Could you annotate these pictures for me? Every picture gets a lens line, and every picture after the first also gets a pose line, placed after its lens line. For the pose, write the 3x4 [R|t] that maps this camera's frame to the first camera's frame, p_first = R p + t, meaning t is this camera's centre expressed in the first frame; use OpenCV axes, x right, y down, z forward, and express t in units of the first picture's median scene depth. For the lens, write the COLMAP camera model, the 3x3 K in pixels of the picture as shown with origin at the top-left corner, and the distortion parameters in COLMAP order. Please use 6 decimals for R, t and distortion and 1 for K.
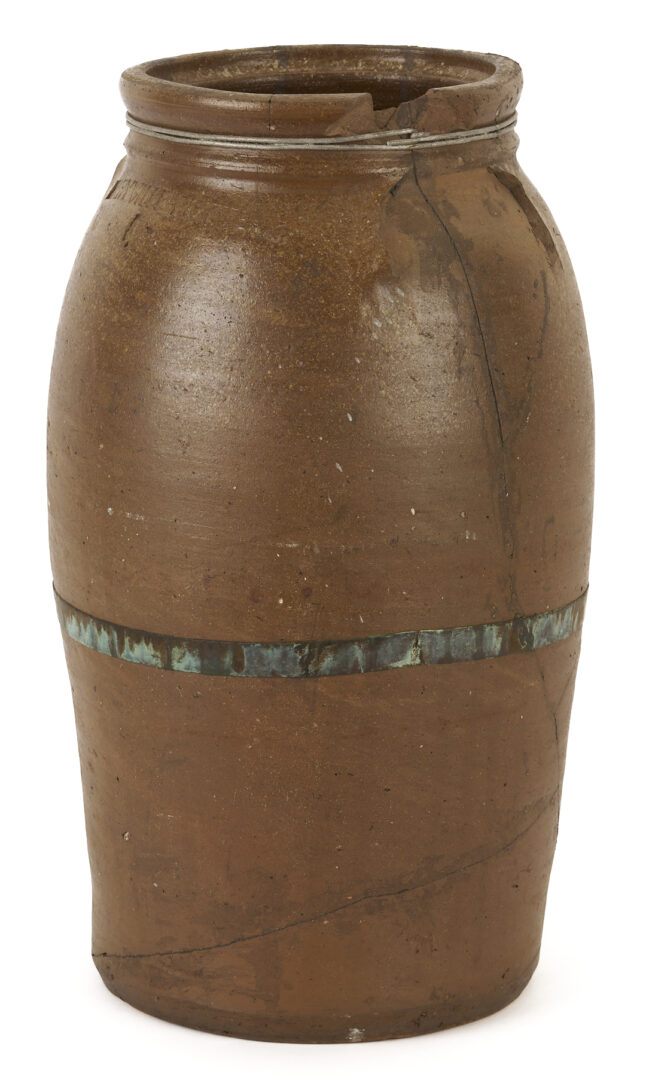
lens RADIAL K [[5834.2, 0, 322.8], [0, 5834.2, 541.7], [0, 0, 1]] dist [-0.533372, 0.000000]
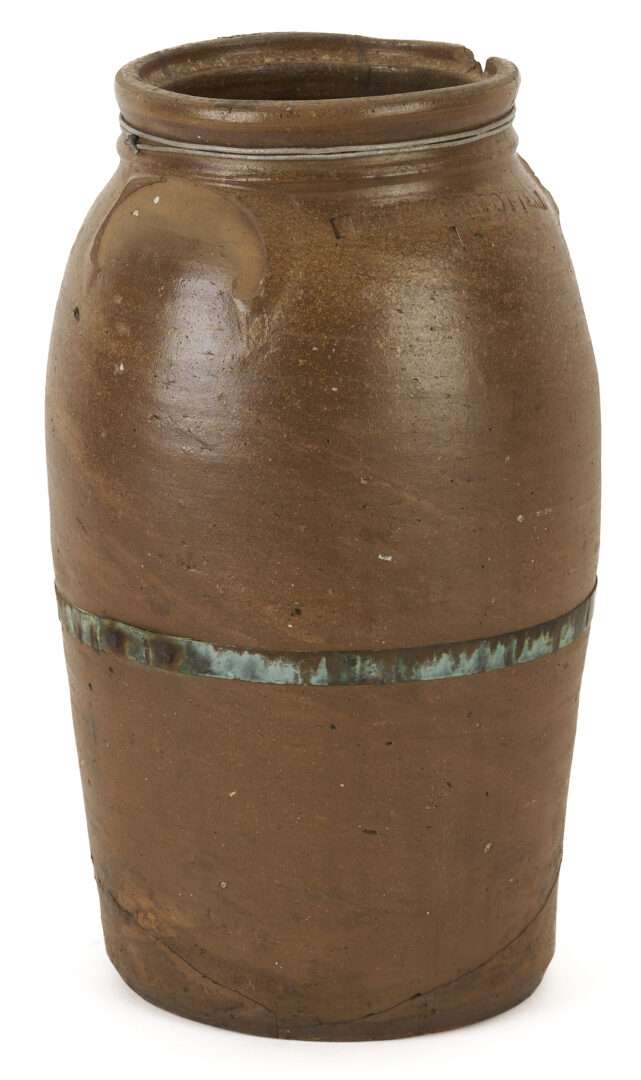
lens RADIAL K [[5615.7, 0, 320.9], [0, 5615.7, 541.4], [0, 0, 1]] dist [-0.483784, 0.000000]
pose [[-0.000257, -0.255710, 0.966754, -0.962947], [0.231139, 0.940559, 0.248843, -0.247646], [-0.972921, 0.223518, 0.058863, 0.980974]]
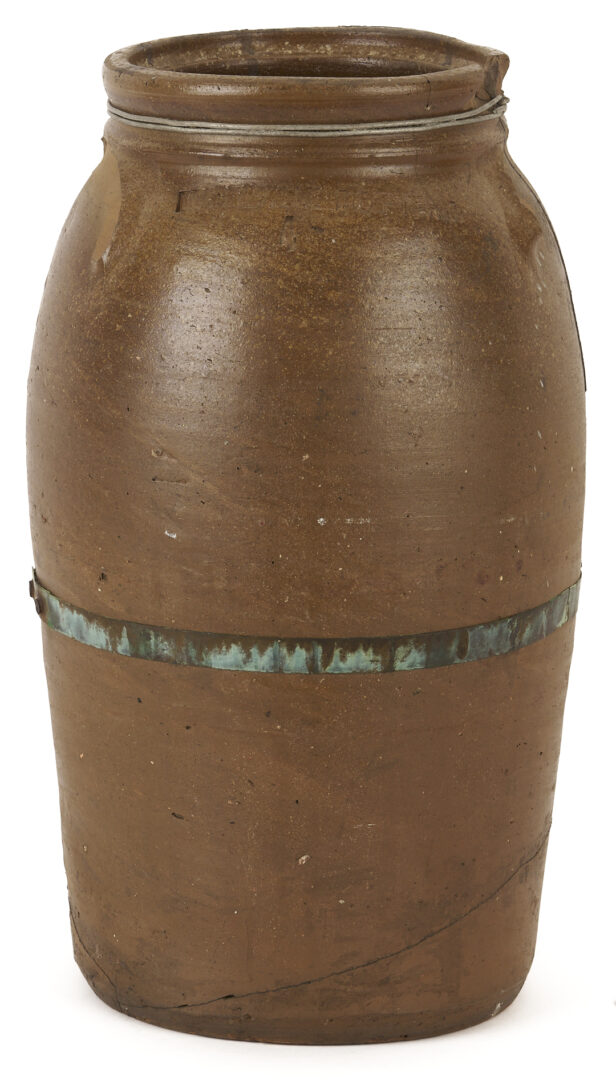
lens RADIAL K [[6901.8, 0, 307.5], [0, 6901.8, 540.9], [0, 0, 1]] dist [-0.708284, 0.000000]
pose [[0.642055, -0.155560, 0.750710, -0.903270], [0.166681, 0.984099, 0.061365, -0.073147], [-0.748320, 0.085729, 0.657775, 0.247789]]
